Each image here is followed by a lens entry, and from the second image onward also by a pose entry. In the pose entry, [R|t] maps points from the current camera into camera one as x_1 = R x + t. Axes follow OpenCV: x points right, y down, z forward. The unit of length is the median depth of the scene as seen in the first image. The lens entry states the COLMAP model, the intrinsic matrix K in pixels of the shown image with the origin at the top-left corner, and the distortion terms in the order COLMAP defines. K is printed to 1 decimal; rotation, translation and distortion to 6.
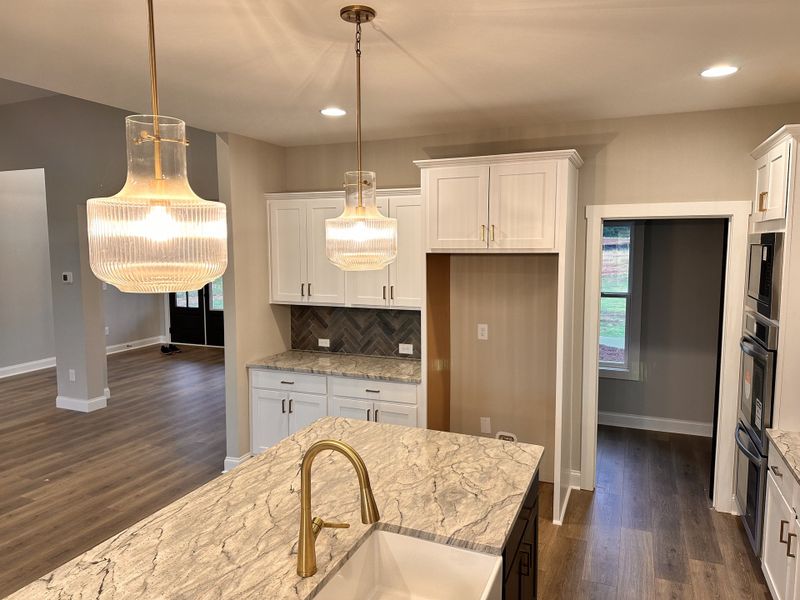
lens RADIAL K [[557.8, 0, 400.4], [0, 557.8, 295.3], [0, 0, 1]] dist [0.095154, -0.125488]
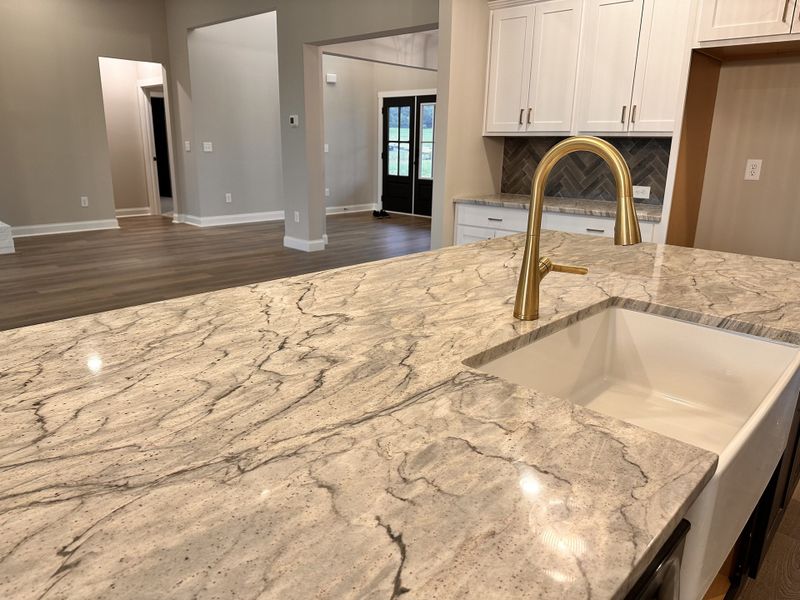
lens RADIAL K [[557.6, 0, 399.5], [0, 557.6, 301.8], [0, 0, 1]] dist [0.095123, -0.123354]
pose [[0.935368, 0.115384, -0.334324, -0.026300], [-0.053652, 0.980638, 0.188337, 0.123630], [0.349582, -0.158227, 0.923448, 0.077433]]
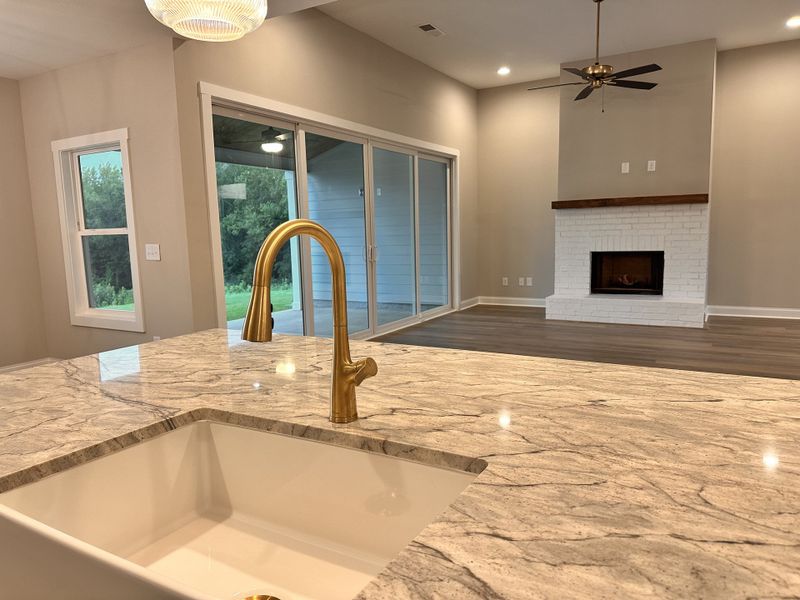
lens RADIAL K [[558.5, 0, 402.0], [0, 558.5, 301.7], [0, 0, 1]] dist [0.126561, -0.186458]
pose [[-0.127789, 0.130892, -0.983126, 0.187686], [-0.067477, 0.987809, 0.140287, 0.091048], [0.989503, 0.084266, -0.117399, 0.432685]]
